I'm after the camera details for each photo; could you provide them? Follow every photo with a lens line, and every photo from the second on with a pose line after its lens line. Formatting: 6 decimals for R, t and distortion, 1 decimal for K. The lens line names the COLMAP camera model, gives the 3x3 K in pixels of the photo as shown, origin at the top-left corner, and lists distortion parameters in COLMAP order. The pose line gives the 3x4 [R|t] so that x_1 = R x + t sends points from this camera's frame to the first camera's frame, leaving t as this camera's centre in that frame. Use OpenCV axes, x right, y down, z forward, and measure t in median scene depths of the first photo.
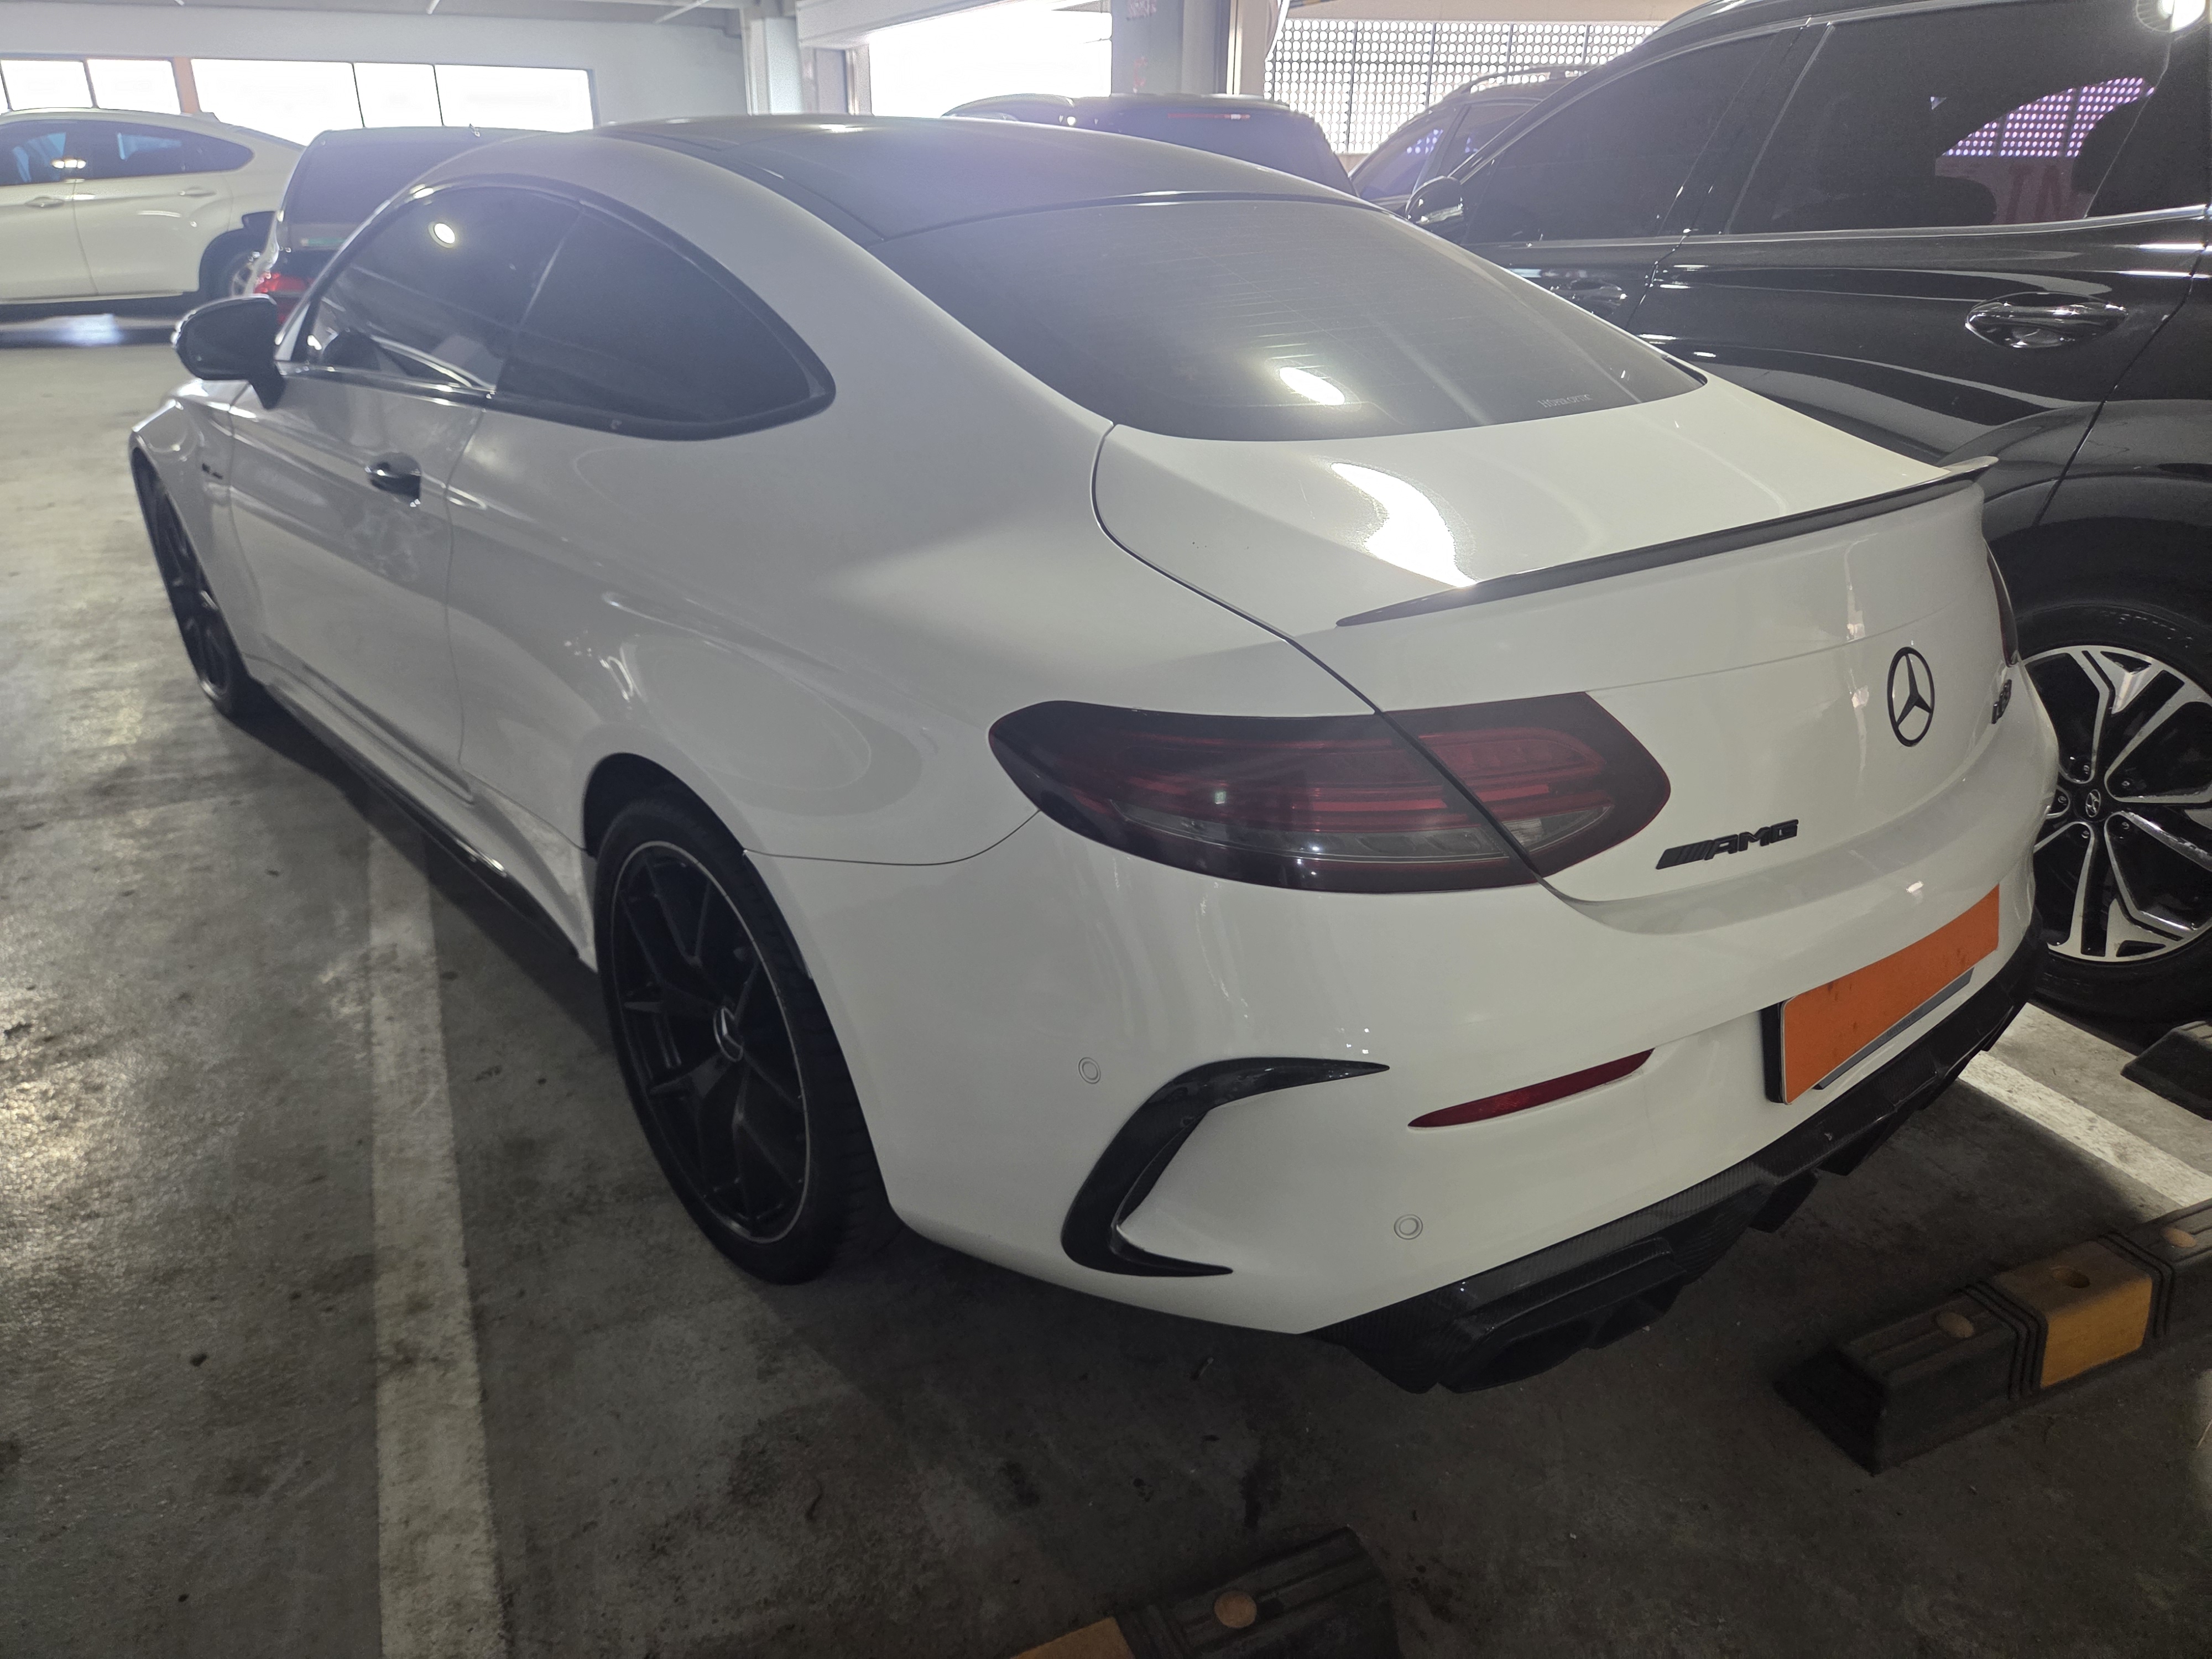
lens RADIAL K [[1485.6, 0, 1088.2], [0, 1485.6, 834.0], [0, 0, 1]] dist [0.058905, -0.057416]
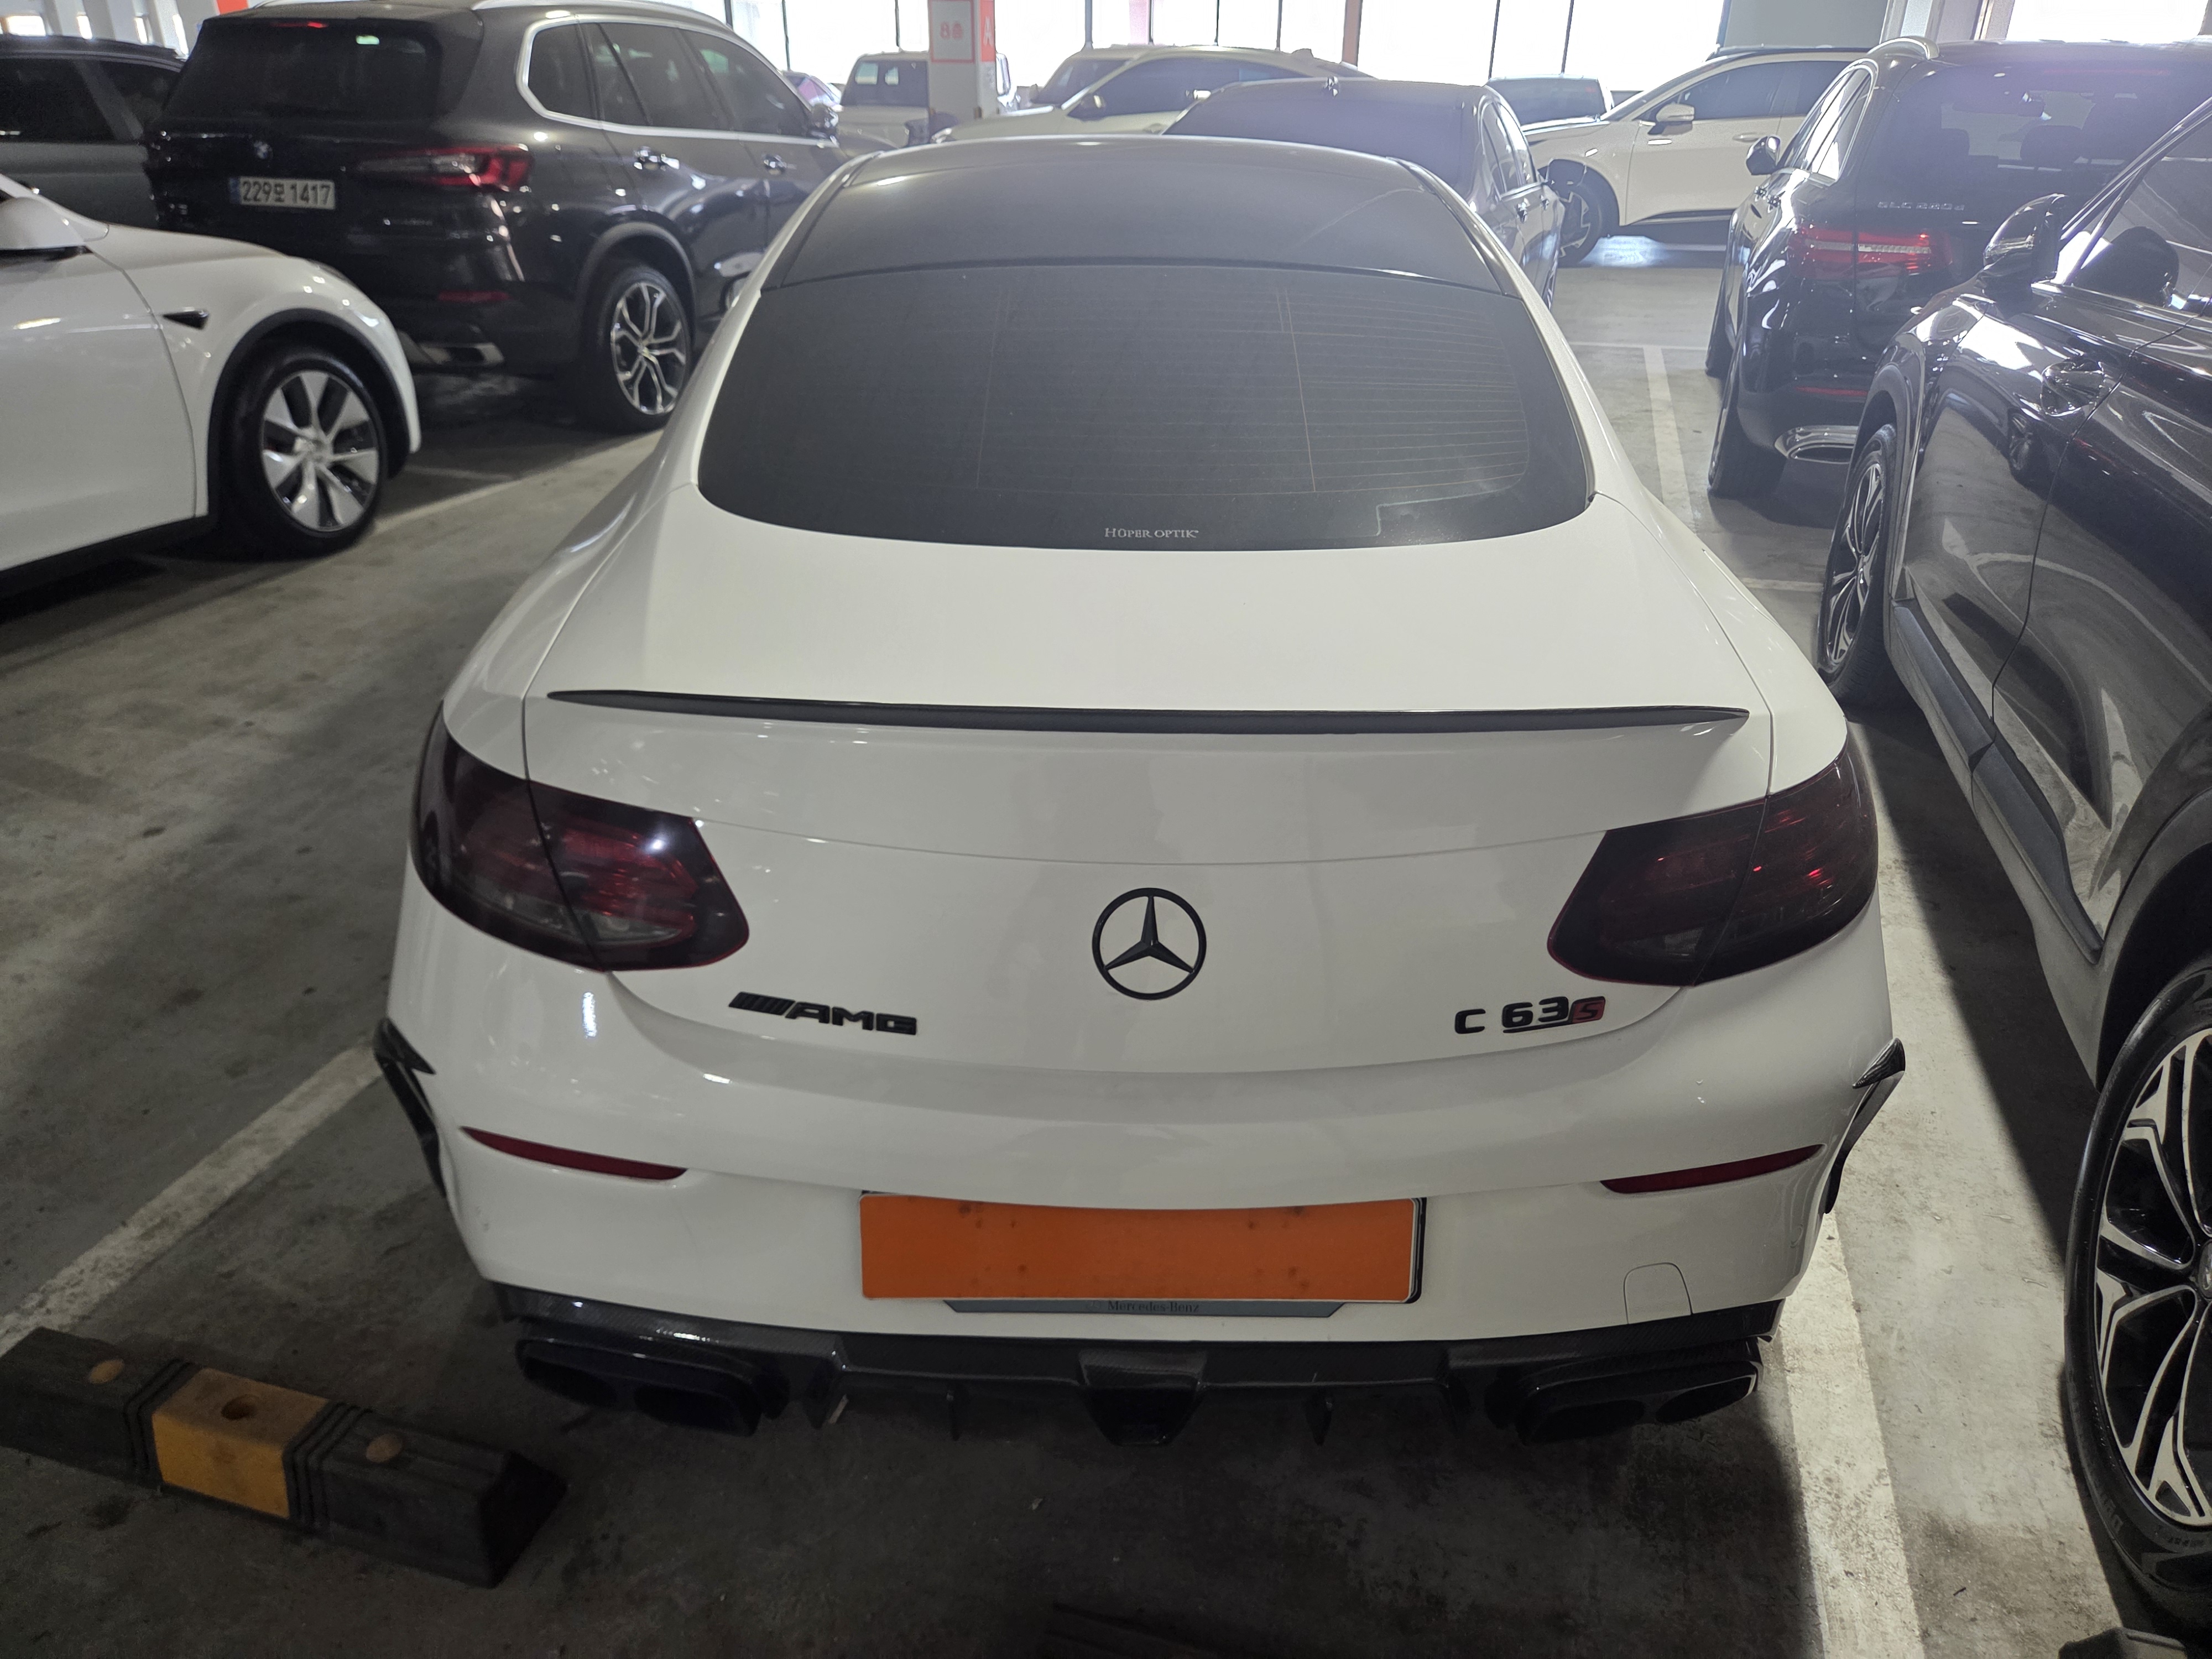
lens RADIAL K [[1502.8, 0, 1098.4], [0, 1502.8, 794.9], [0, 0, 1]] dist [0.046345, -0.042722]
pose [[0.761202, 0.280226, -0.584846, 0.982748], [-0.262744, 0.957754, 0.116930, -0.261554], [0.592906, 0.064658, 0.802672, 0.269009]]
